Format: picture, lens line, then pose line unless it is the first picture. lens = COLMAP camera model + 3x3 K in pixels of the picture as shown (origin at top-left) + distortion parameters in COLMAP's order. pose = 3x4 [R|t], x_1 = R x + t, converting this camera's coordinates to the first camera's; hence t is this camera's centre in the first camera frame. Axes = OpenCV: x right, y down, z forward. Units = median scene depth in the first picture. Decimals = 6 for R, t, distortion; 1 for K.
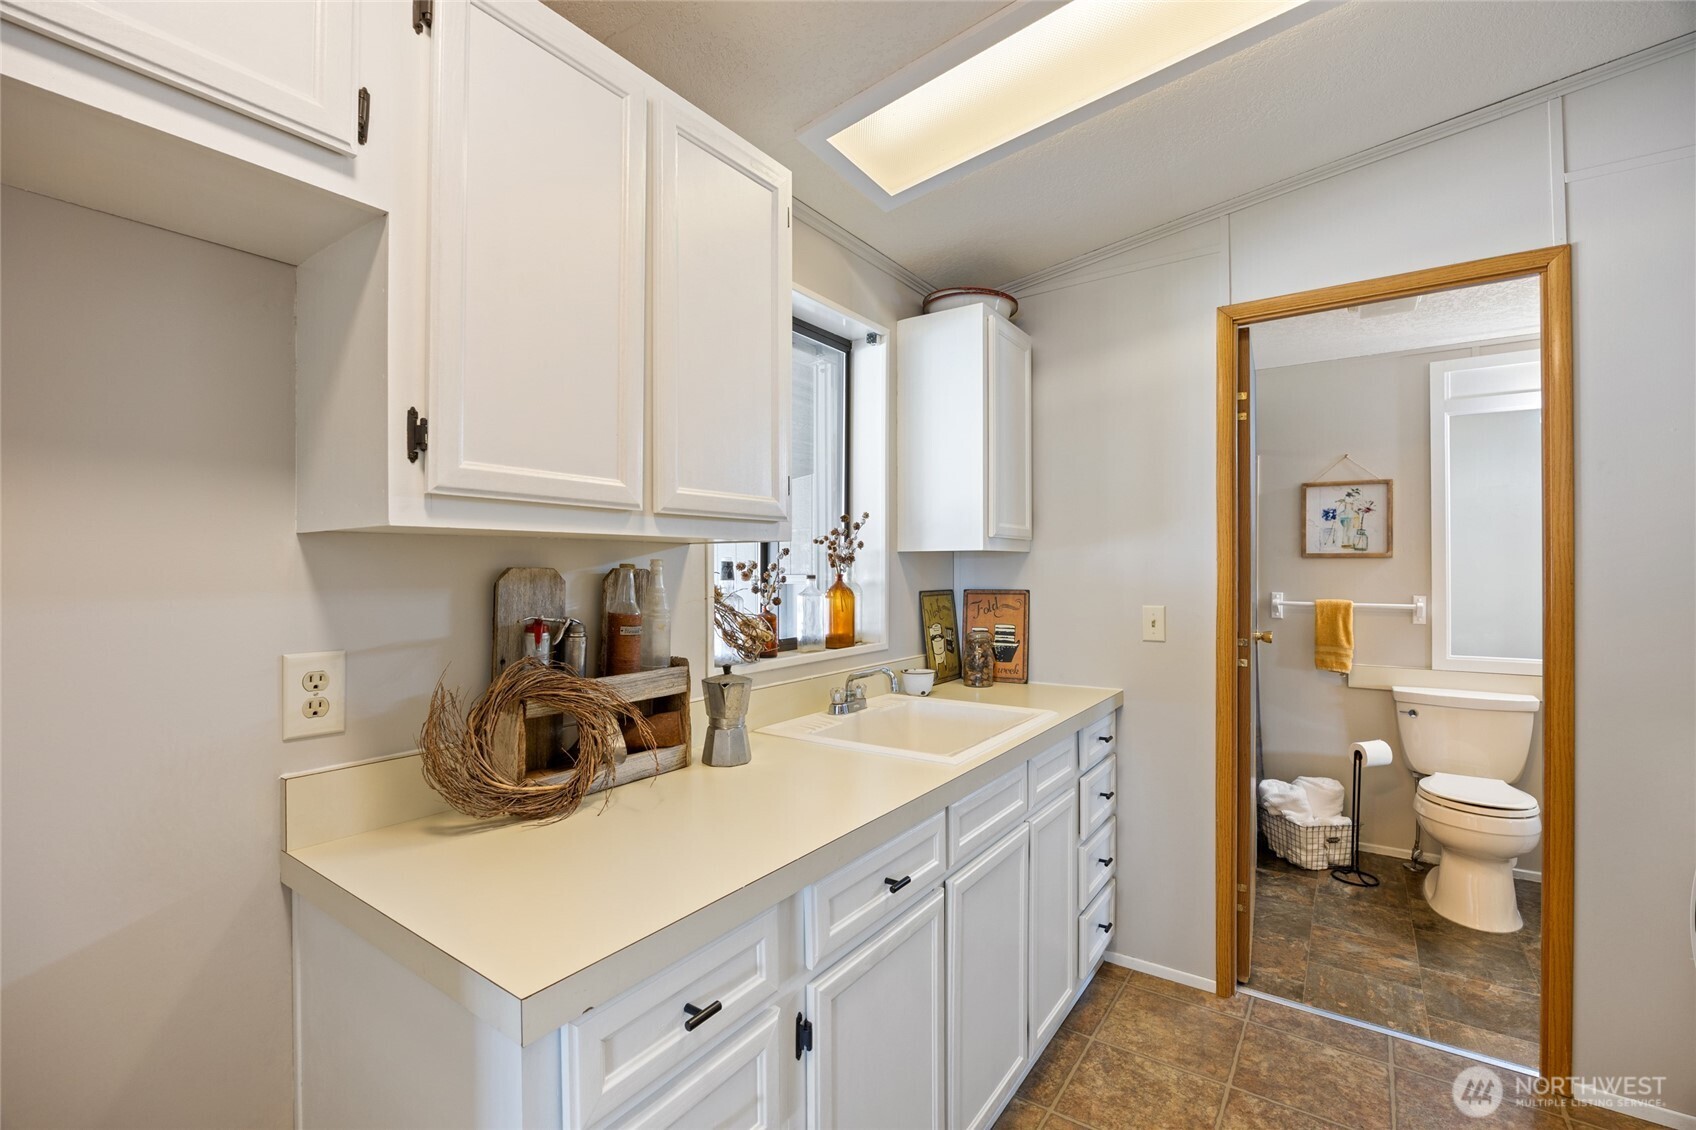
lens RADIAL K [[747.3, 0, 848.0], [0, 747.3, 565.0], [0, 0, 1]] dist [-0.003505, -0.000055]
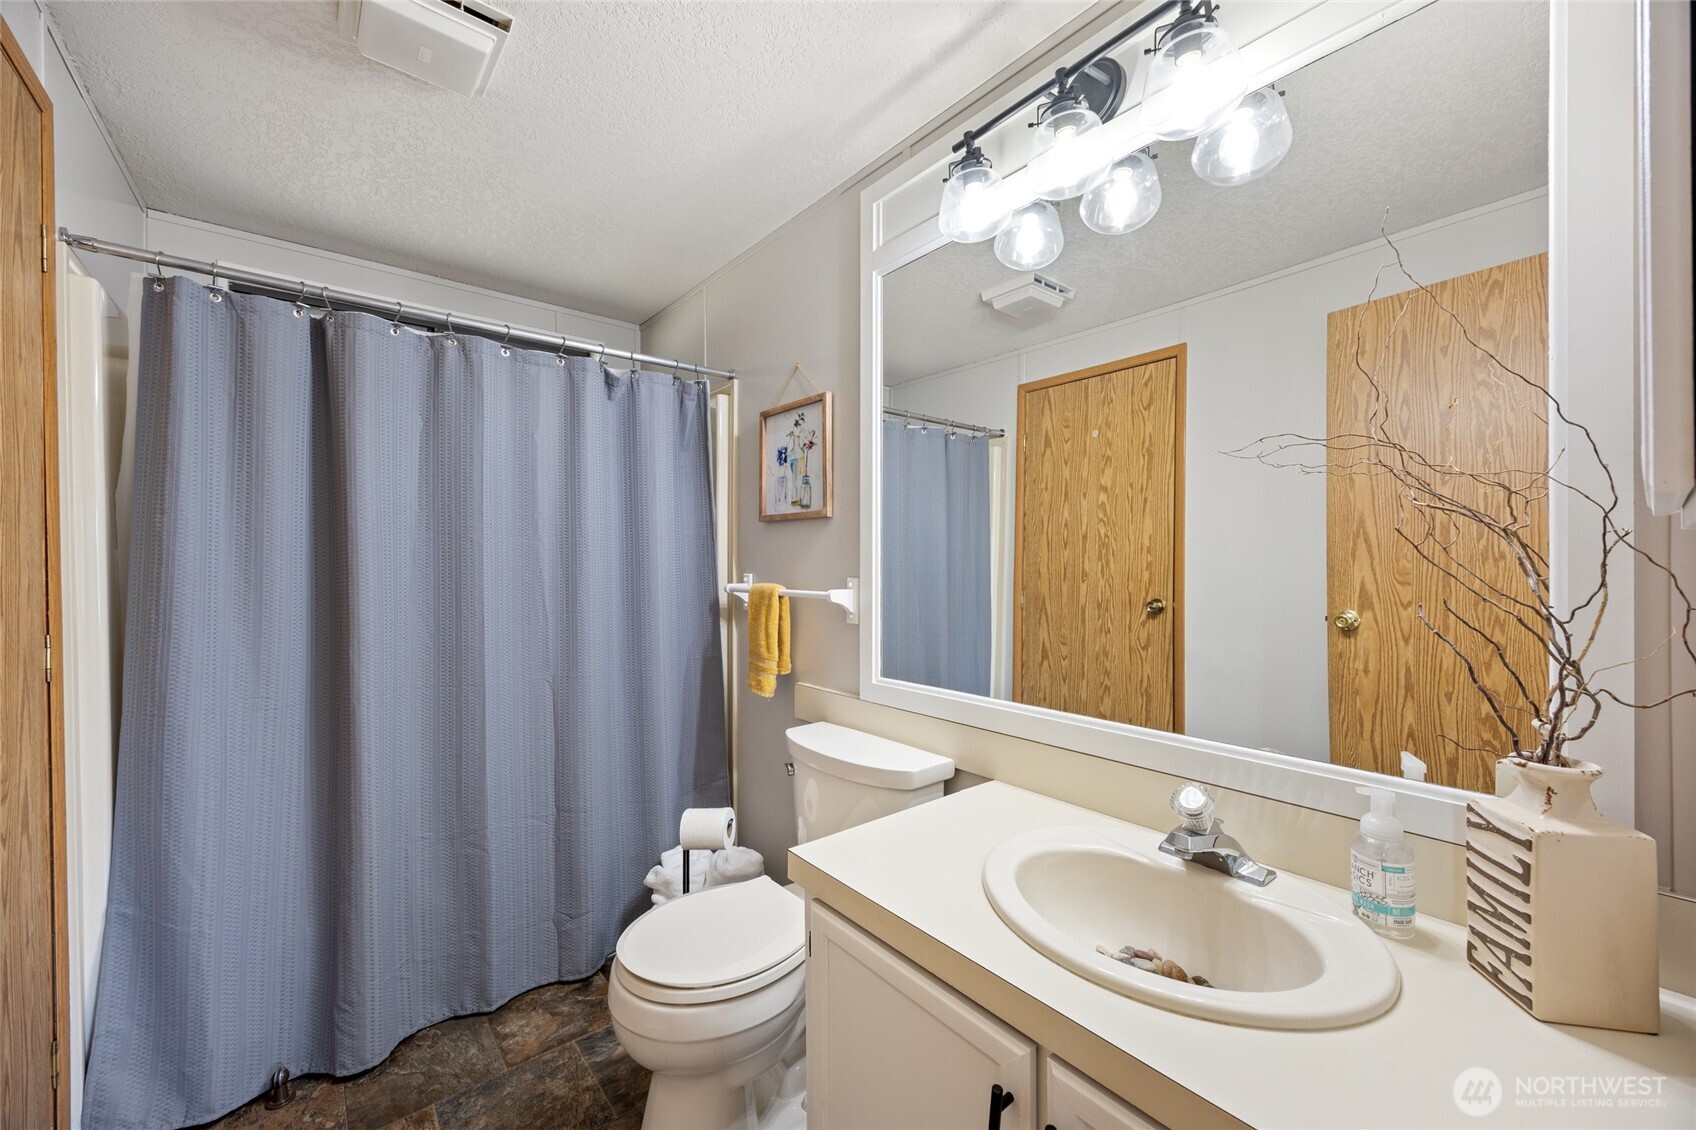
lens RADIAL K [[661.4, 0, 848.0], [0, 661.4, 565.0], [0, 0, 1]] dist [0.006876, -0.002002]
pose [[0.960258, -0.001009, -0.279112, 0.878546], [0.004044, 0.999939, 0.010299, 0.024014], [0.279085, -0.011019, 0.960203, 0.455305]]
